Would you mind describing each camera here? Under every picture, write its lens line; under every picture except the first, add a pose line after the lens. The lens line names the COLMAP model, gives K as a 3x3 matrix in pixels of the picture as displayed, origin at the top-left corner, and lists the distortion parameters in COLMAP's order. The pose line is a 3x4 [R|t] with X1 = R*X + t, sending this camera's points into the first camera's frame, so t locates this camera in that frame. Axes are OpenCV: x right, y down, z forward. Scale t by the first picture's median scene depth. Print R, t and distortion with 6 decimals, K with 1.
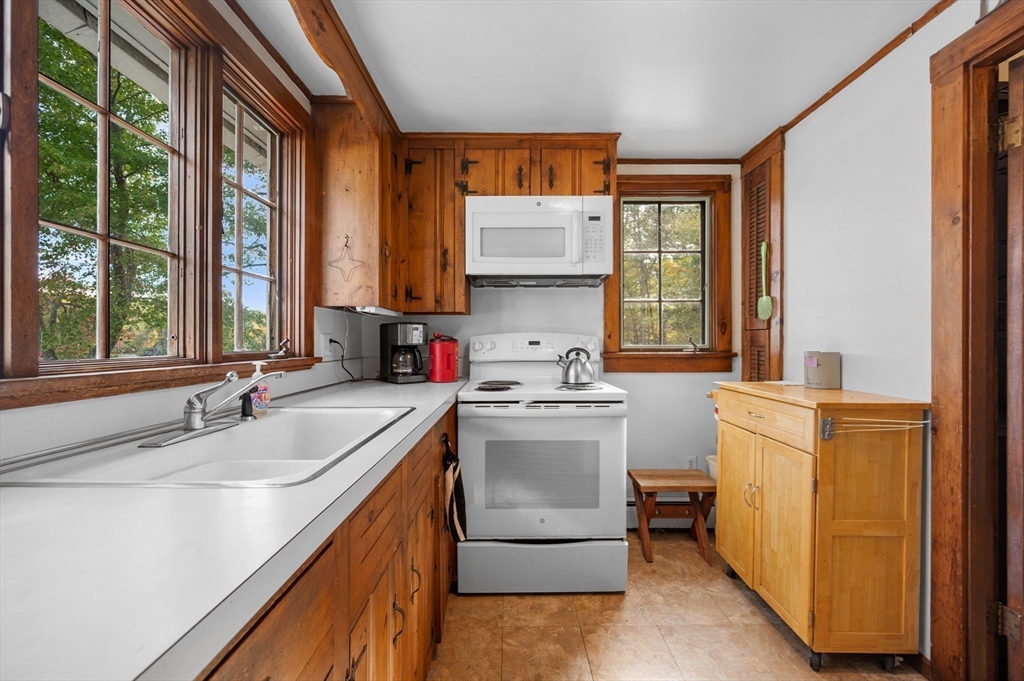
lens RADIAL K [[408.0, 0, 510.9], [0, 408.0, 344.2], [0, 0, 1]] dist [-0.000731, -0.000095]
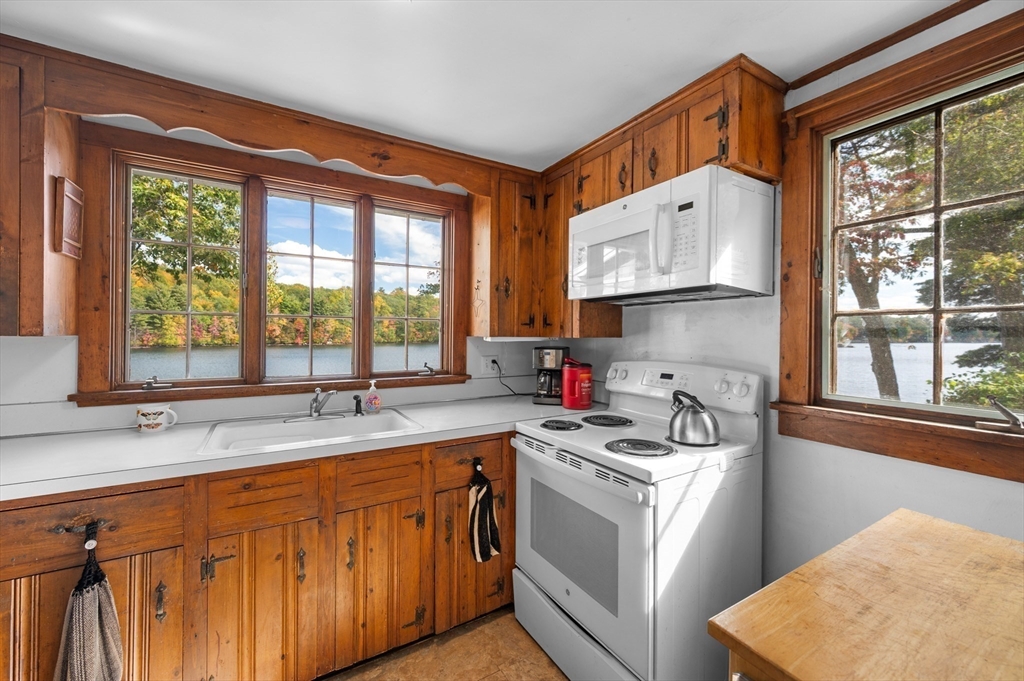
lens RADIAL K [[408.0, 0, 512.8], [0, 408.0, 334.6], [0, 0, 1]] dist [-0.000731, -0.000095]
pose [[0.509495, 0.005191, -0.860458, 0.624663], [-0.012362, 0.999923, -0.001287, -0.084376], [0.860385, 0.011293, 0.509520, 0.385959]]
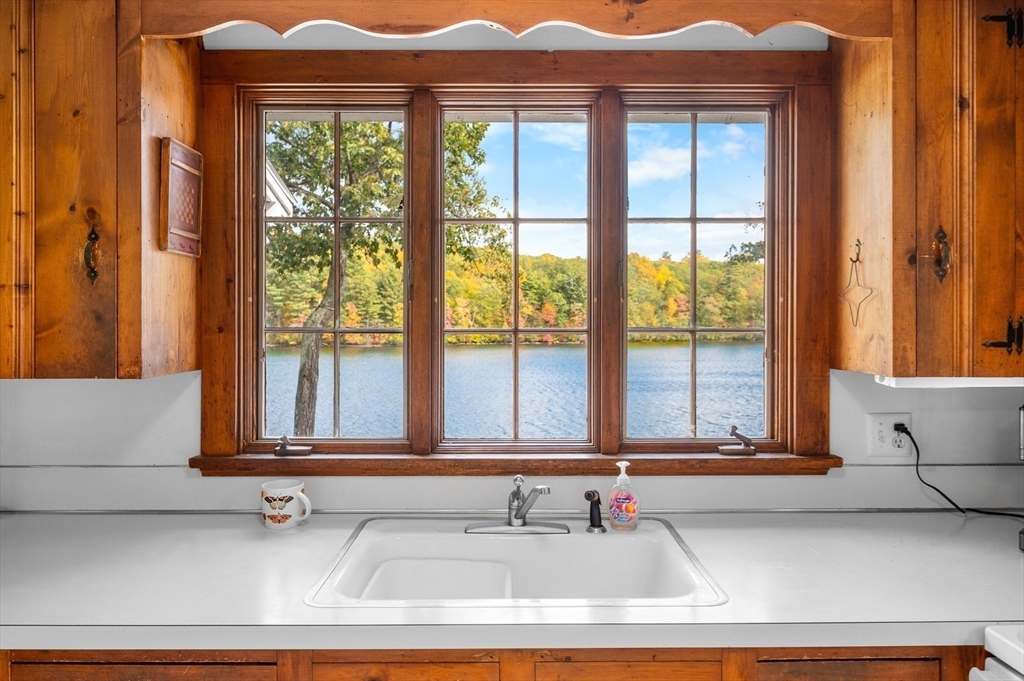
lens RADIAL K [[673.4, 0, 514.5], [0, 673.4, 324.7], [0, 0, 1]] dist [-0.004217, 0.002162]
pose [[0.000416, -0.000125, -1.000000, 0.408101], [-0.004242, 0.999991, -0.000127, -0.131230], [0.999991, 0.004242, 0.000415, 0.466988]]
